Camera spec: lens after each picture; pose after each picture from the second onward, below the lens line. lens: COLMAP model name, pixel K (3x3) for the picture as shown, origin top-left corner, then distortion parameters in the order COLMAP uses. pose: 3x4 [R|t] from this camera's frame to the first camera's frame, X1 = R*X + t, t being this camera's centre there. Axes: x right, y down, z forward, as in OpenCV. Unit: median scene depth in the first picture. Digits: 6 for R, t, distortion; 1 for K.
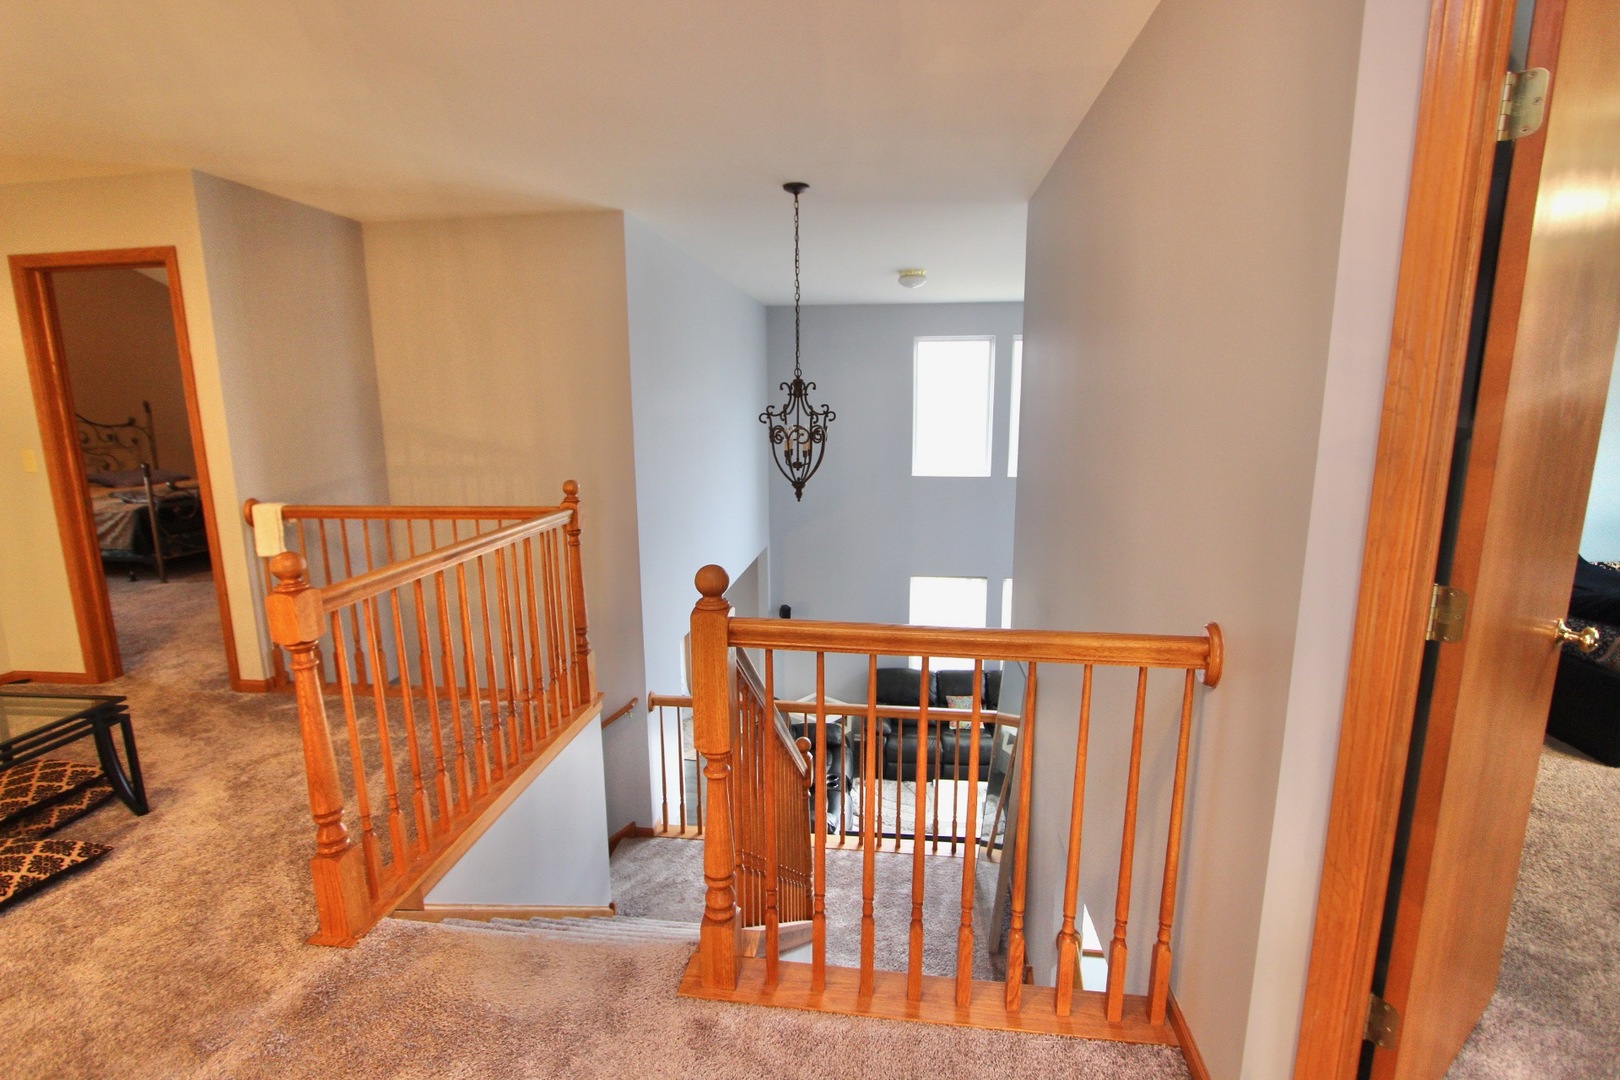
lens RADIAL K [[753.4, 0, 805.4], [0, 753.4, 524.9], [0, 0, 1]] dist [-0.011079, 0.001255]
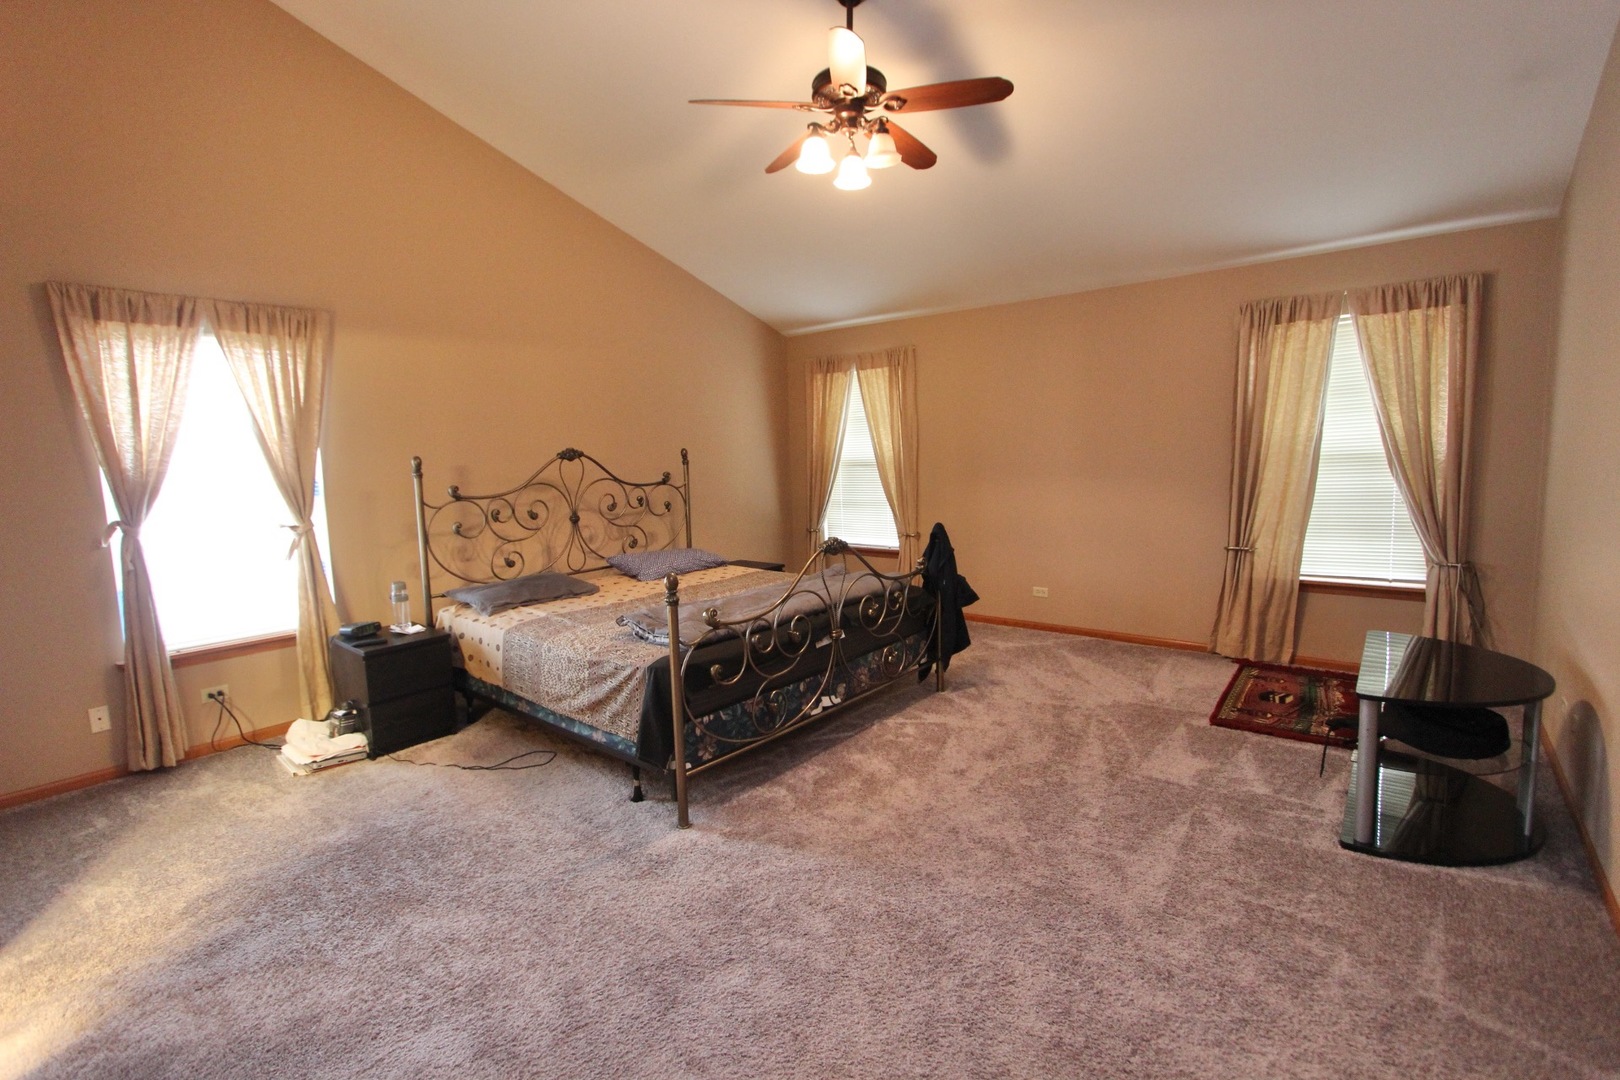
lens RADIAL K [[753.4, 0, 805.4], [0, 753.4, 524.9], [0, 0, 1]] dist [-0.011079, 0.001255]
pose [[0.847313, 0.038200, -0.529718, -0.547454], [-0.070031, 0.996737, -0.040140, -0.099494], [0.526456, 0.071108, 0.847223, 0.623971]]
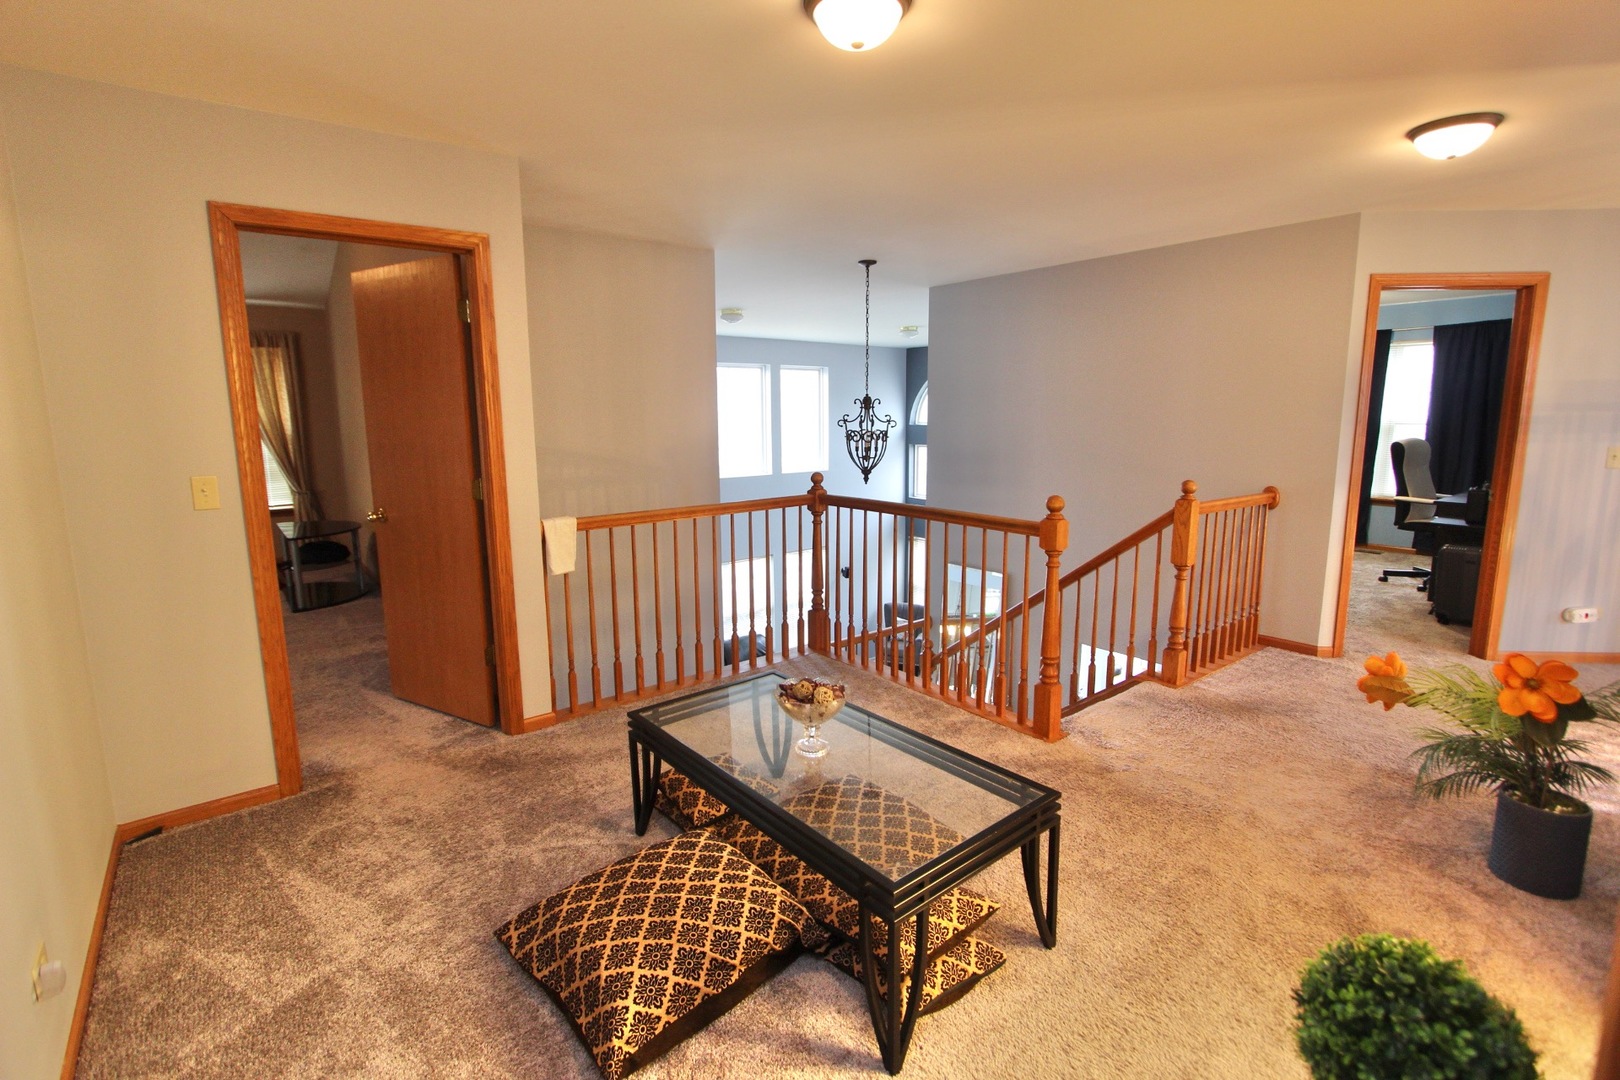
lens RADIAL K [[747.6, 0, 813.6], [0, 747.6, 529.6], [0, 0, 1]] dist [-0.013811, 0.000795]
pose [[0.694312, -0.108758, 0.711408, -0.702230], [0.127626, 0.991455, 0.027012, 0.001681], [-0.708267, 0.072039, 0.702259, 0.069621]]
